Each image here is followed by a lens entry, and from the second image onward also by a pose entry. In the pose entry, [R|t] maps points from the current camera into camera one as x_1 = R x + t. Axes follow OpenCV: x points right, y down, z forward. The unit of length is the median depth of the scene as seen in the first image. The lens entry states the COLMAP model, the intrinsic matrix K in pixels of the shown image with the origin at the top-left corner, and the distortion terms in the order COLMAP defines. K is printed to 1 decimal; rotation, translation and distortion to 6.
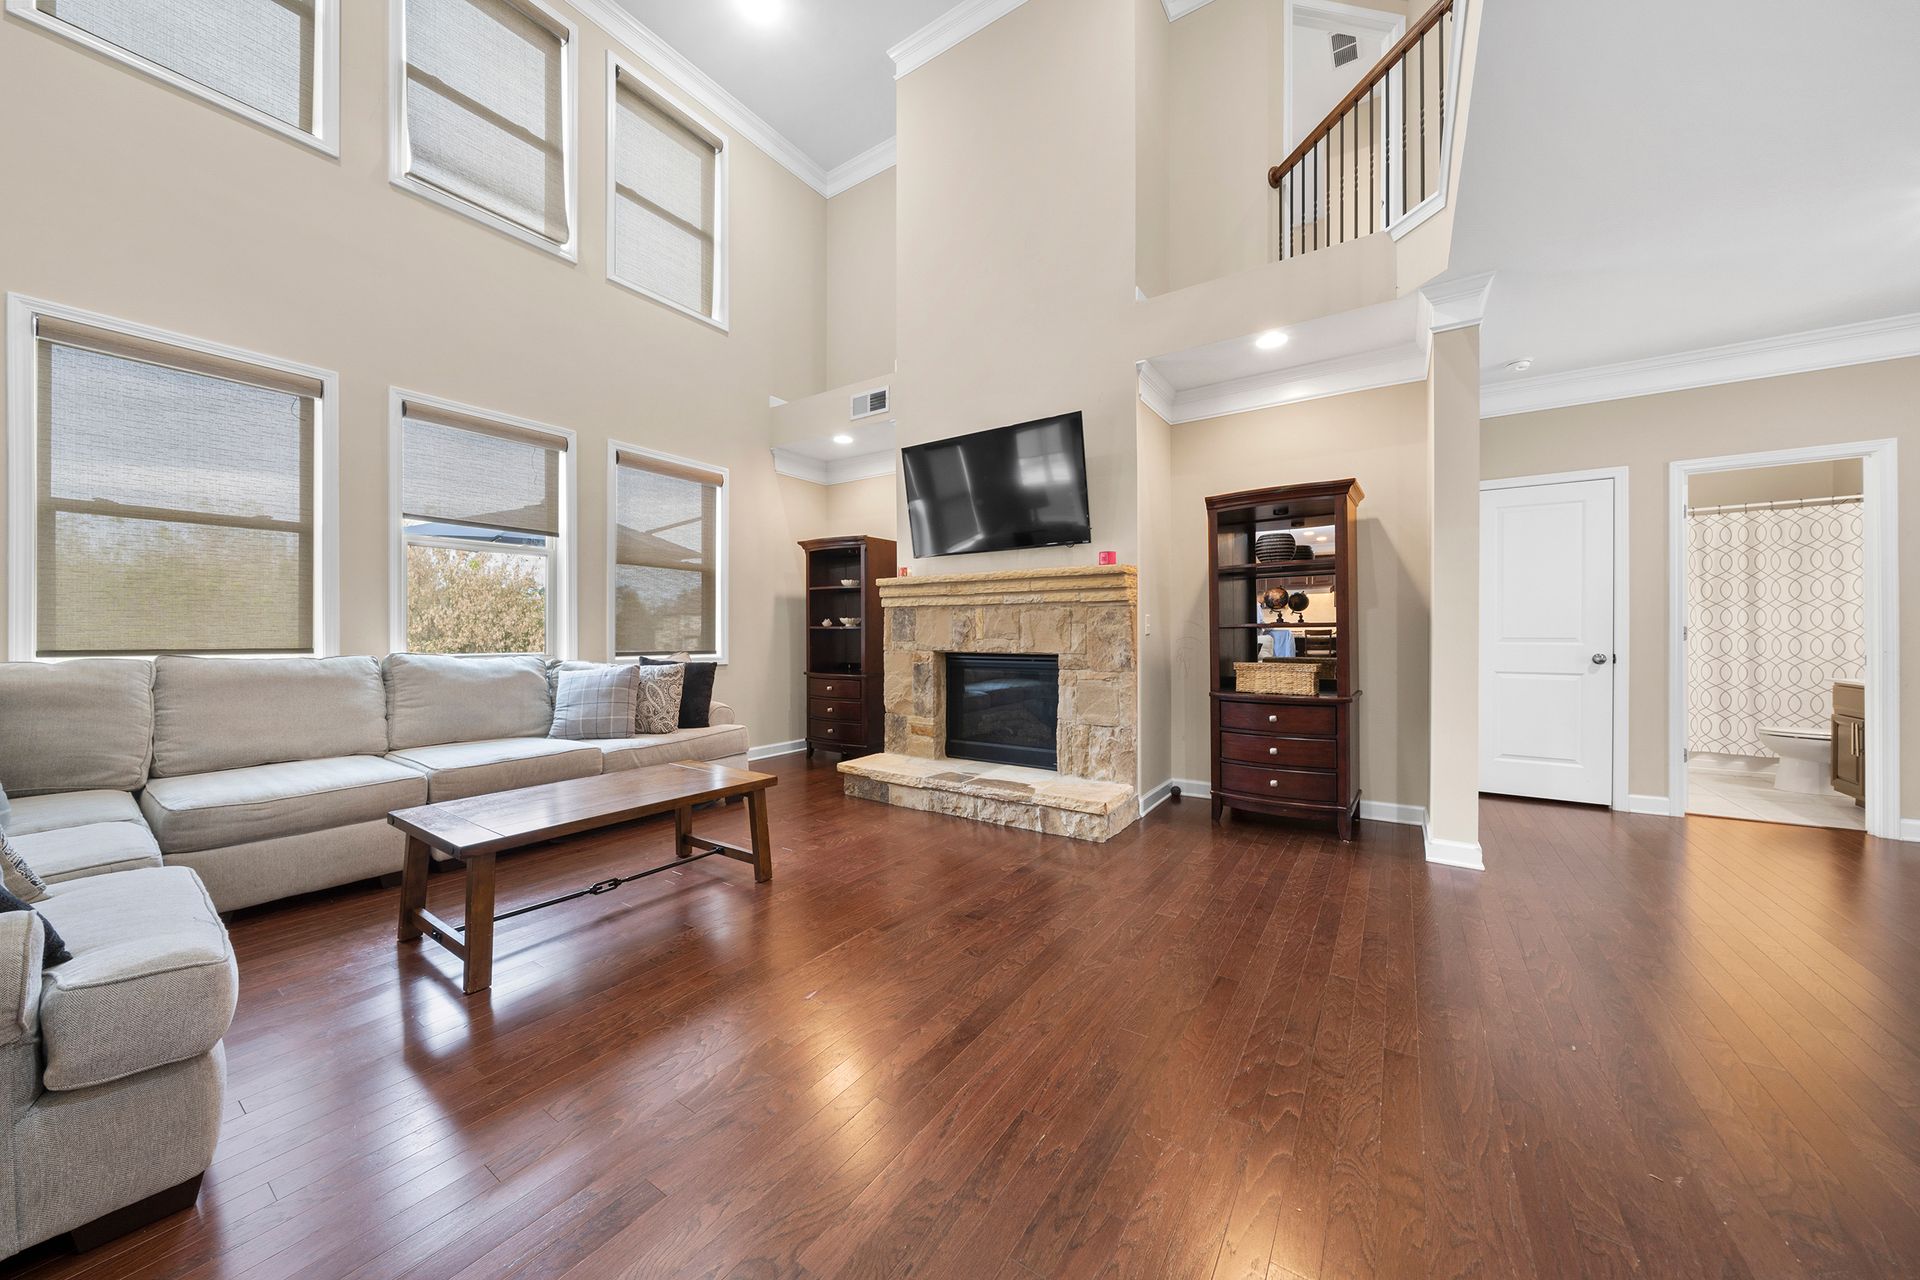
lens RADIAL K [[656.0, 0, 950.8], [0, 656.0, 631.9], [0, 0, 1]] dist [-0.005236, 0.000055]
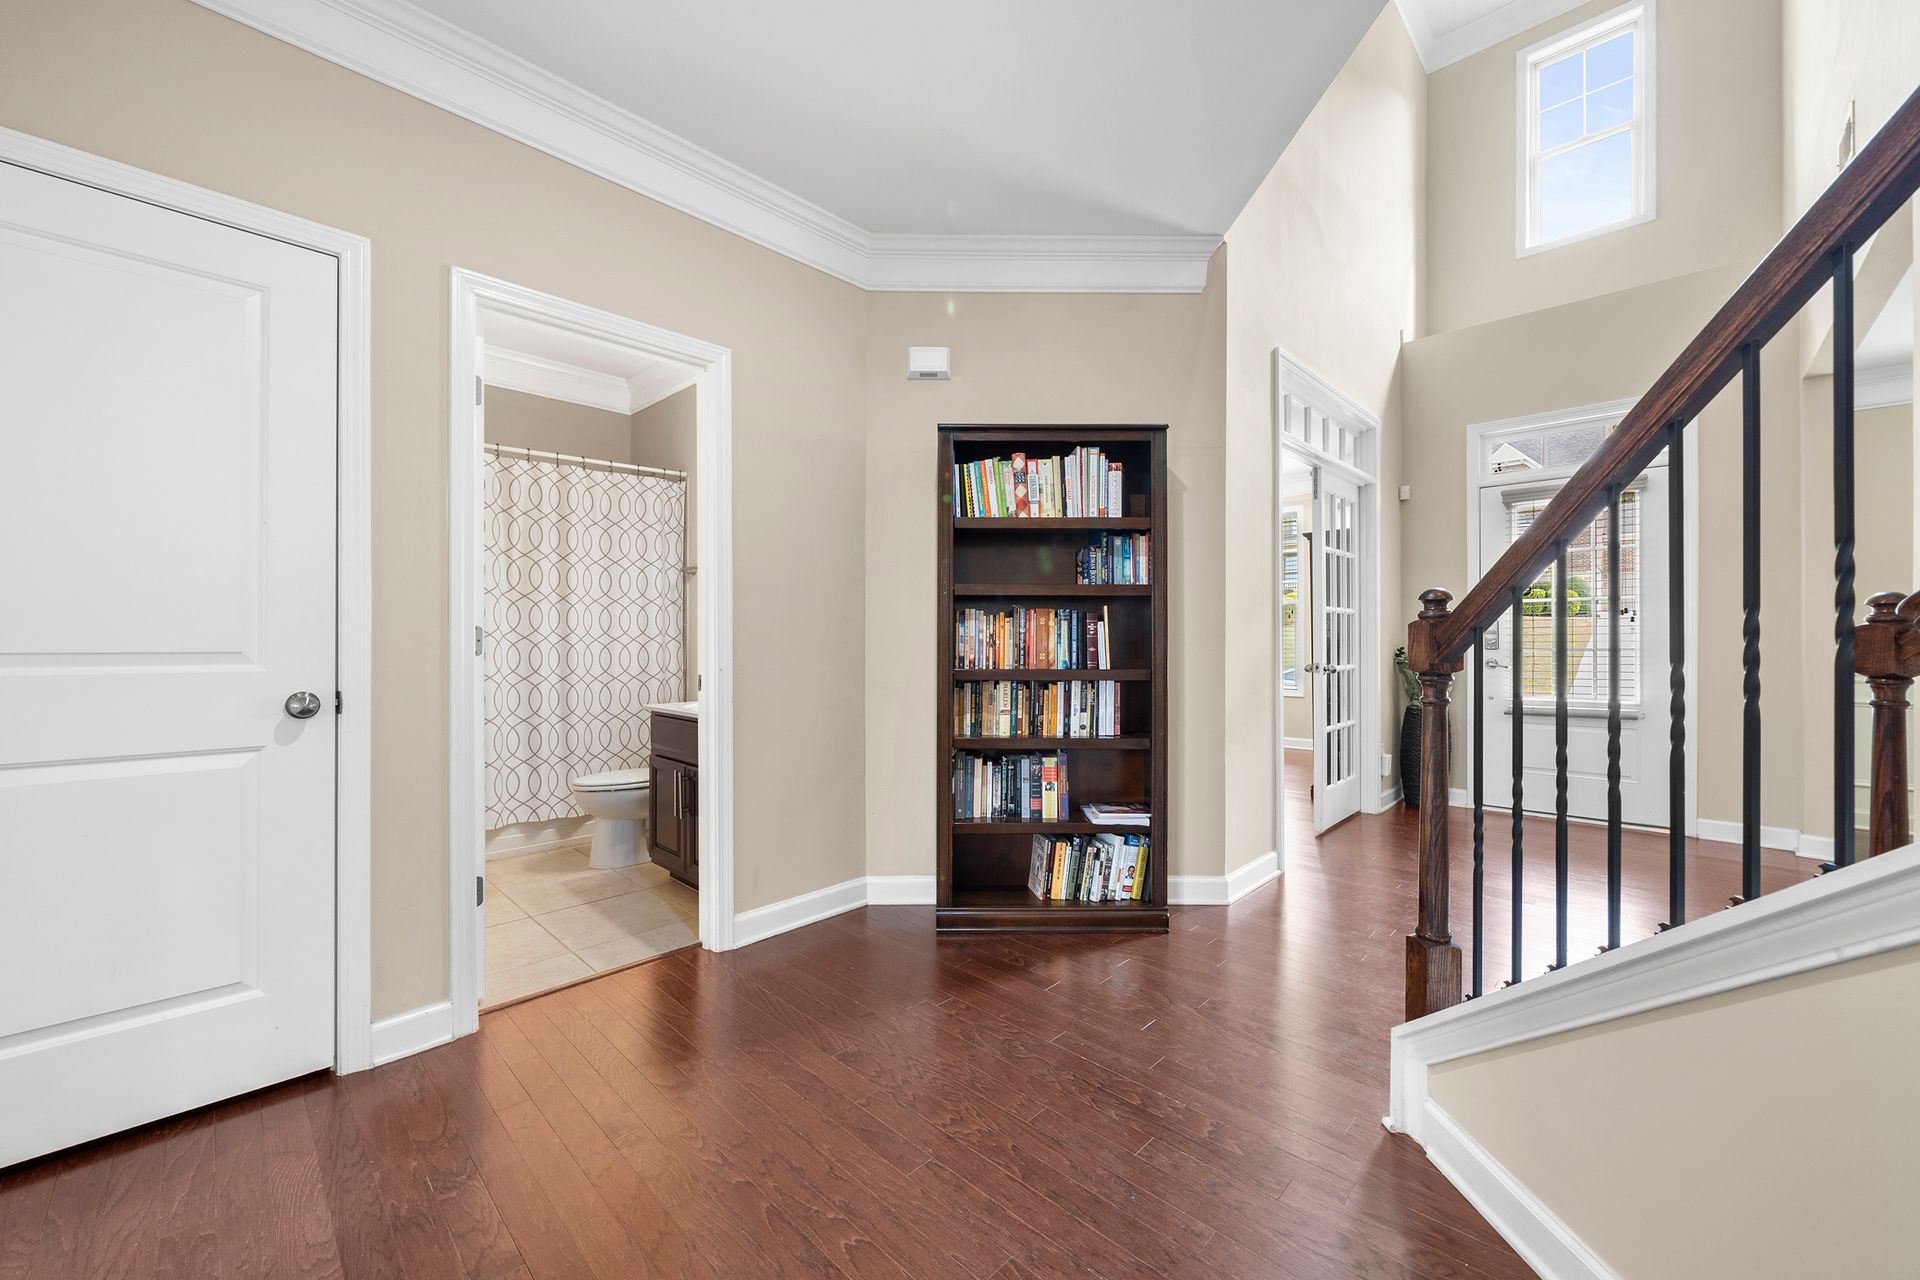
lens RADIAL K [[739.3, 0, 949.1], [0, 739.3, 639.8], [0, 0, 1]] dist [-0.006997, -0.000166]
pose [[0.178160, 0.001205, 0.984001, 0.569944], [0.000218, 0.999999, -0.001264, 0.001852], [-0.984001, 0.000440, 0.178160, 0.489259]]
